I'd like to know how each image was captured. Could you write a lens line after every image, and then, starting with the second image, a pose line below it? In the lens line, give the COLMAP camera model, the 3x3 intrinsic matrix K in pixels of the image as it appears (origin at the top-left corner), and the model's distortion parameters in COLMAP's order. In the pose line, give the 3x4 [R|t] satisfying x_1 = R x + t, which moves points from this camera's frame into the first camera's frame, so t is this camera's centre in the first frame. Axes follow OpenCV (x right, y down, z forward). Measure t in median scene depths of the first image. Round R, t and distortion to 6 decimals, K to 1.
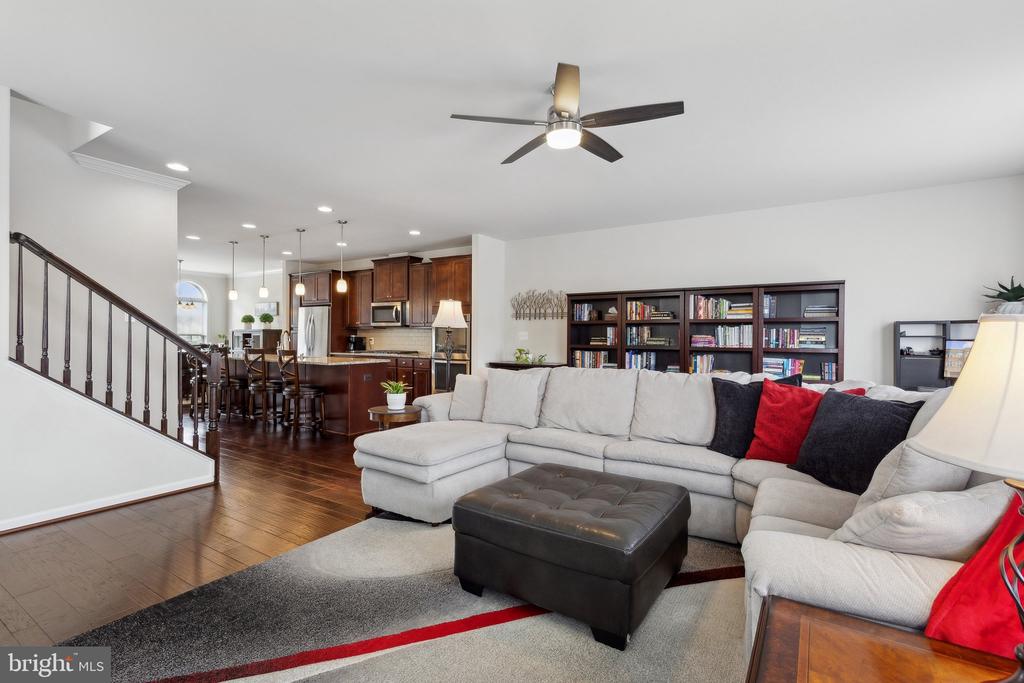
lens RADIAL K [[478.7, 0, 512.5], [0, 478.7, 340.2], [0, 0, 1]] dist [0.017324, 0.000980]
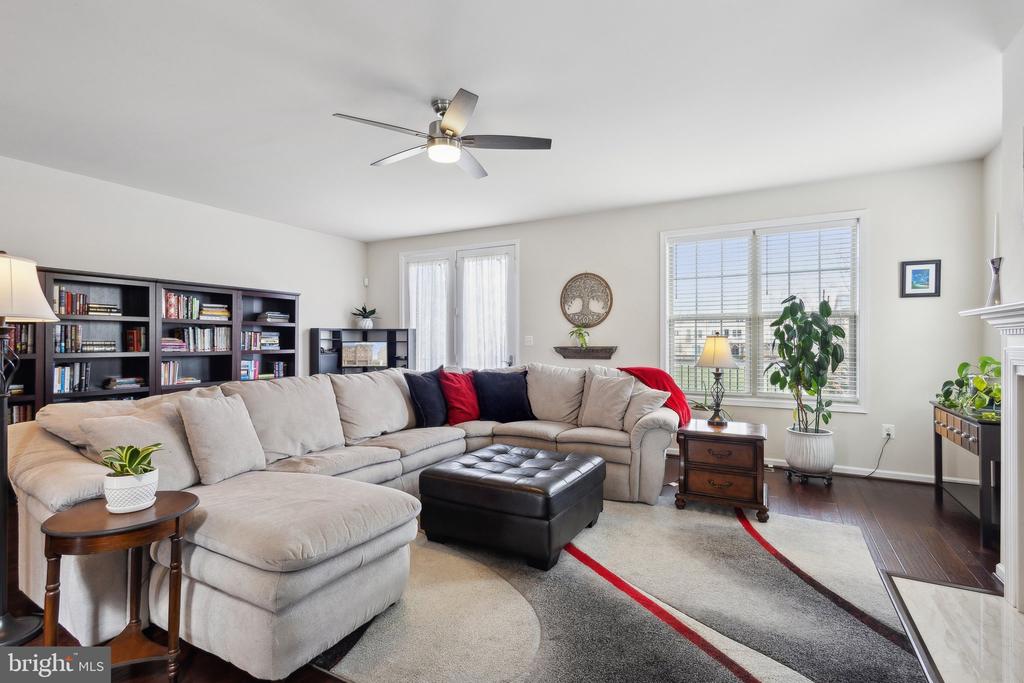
lens RADIAL K [[478.7, 0, 512.5], [0, 478.7, 340.2], [0, 0, 1]] dist [0.017324, 0.000980]
pose [[-0.072834, -0.004119, 0.997336, -0.512396], [0.008403, 0.999953, 0.004744, -0.006207], [-0.997309, 0.008726, -0.072796, 0.499610]]
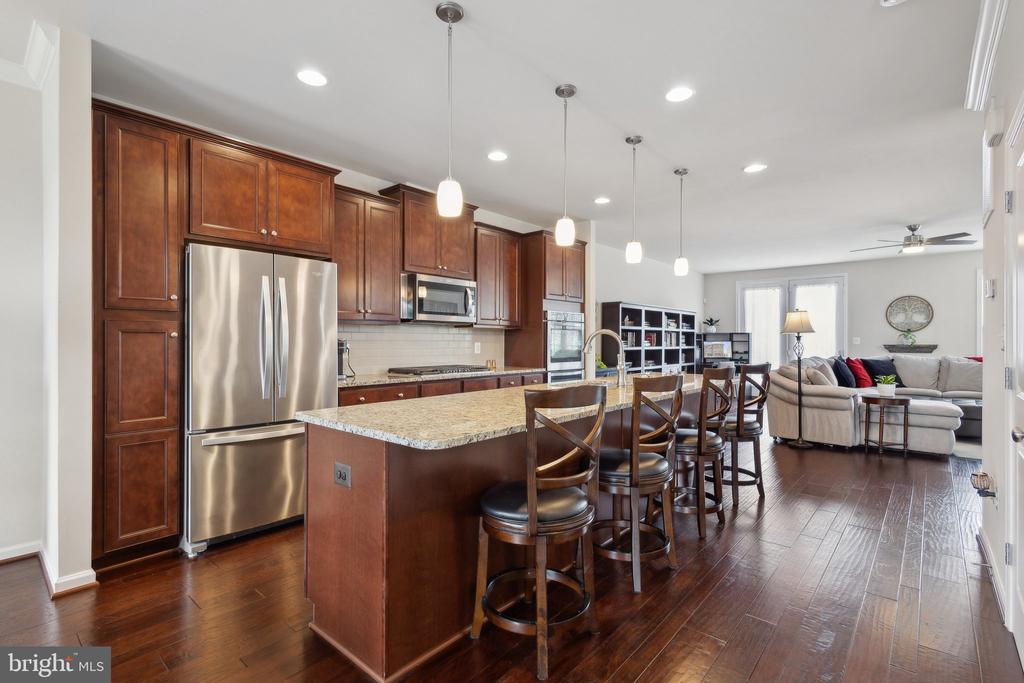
lens RADIAL K [[478.7, 0, 512.5], [0, 478.7, 340.2], [0, 0, 1]] dist [0.017324, 0.000980]
pose [[0.136770, -0.005572, 0.990587, -1.254391], [0.009068, 0.999949, 0.004372, -0.019838], [-0.990561, 0.008384, 0.136814, 1.358638]]
